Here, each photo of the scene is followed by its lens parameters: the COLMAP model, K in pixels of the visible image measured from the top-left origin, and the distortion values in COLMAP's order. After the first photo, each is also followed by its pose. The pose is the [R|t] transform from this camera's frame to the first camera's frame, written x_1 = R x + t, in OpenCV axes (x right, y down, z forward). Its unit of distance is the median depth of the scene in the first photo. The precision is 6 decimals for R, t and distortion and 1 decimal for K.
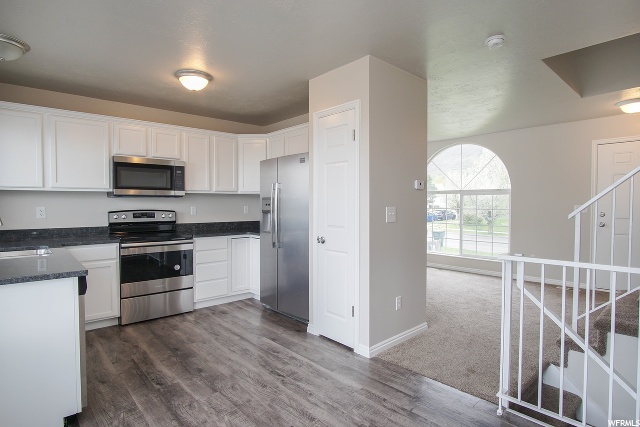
lens RADIAL K [[343.7, 0, 320.0], [0, 343.7, 213.5], [0, 0, 1]] dist [-0.023583, 0.000743]
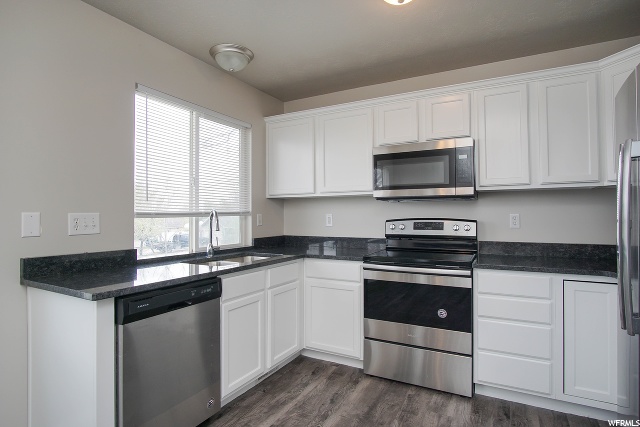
lens RADIAL K [[343.7, 0, 320.0], [0, 343.7, 213.5], [0, 0, 1]] dist [-0.023583, 0.000743]
pose [[0.329619, -0.010259, -0.944058, 0.082345], [-0.023635, 0.999538, -0.019114, -0.001927], [0.943818, 0.028613, 0.329224, 0.598432]]
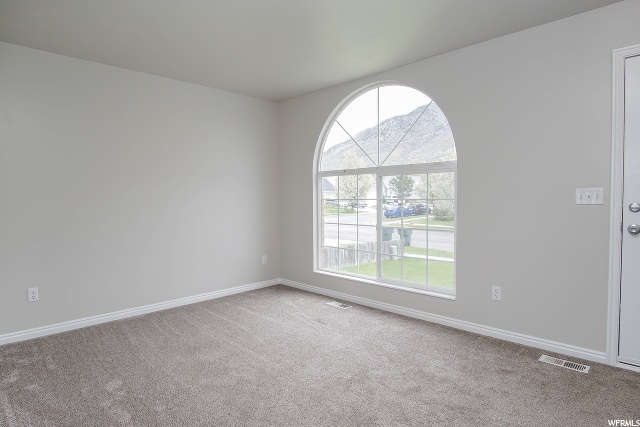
lens RADIAL K [[347.2, 0, 319.3], [0, 347.2, 210.1], [0, 0, 1]] dist [-0.022577, 0.001342]
pose [[0.998525, -0.008046, 0.053691, 0.454397], [0.007812, 0.999959, 0.004571, 0.000630], [-0.053726, -0.004145, 0.998547, 0.679752]]
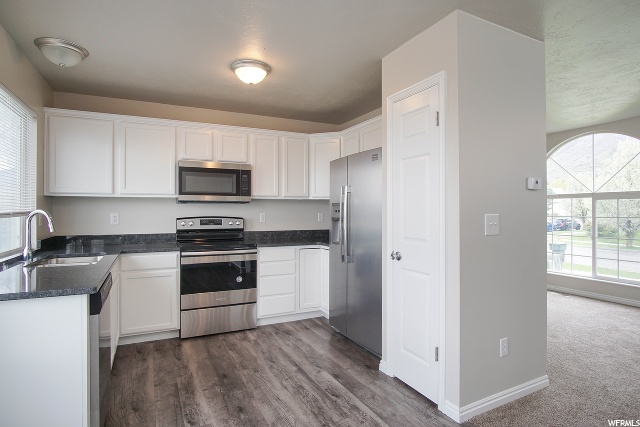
lens RADIAL K [[347.2, 0, 319.3], [0, 347.2, 210.1], [0, 0, 1]] dist [-0.022577, 0.001342]
pose [[0.963161, -0.000492, -0.268924, 0.040633], [-0.007918, 0.999513, -0.030185, -0.002134], [0.268807, 0.031202, 0.962688, 0.156135]]
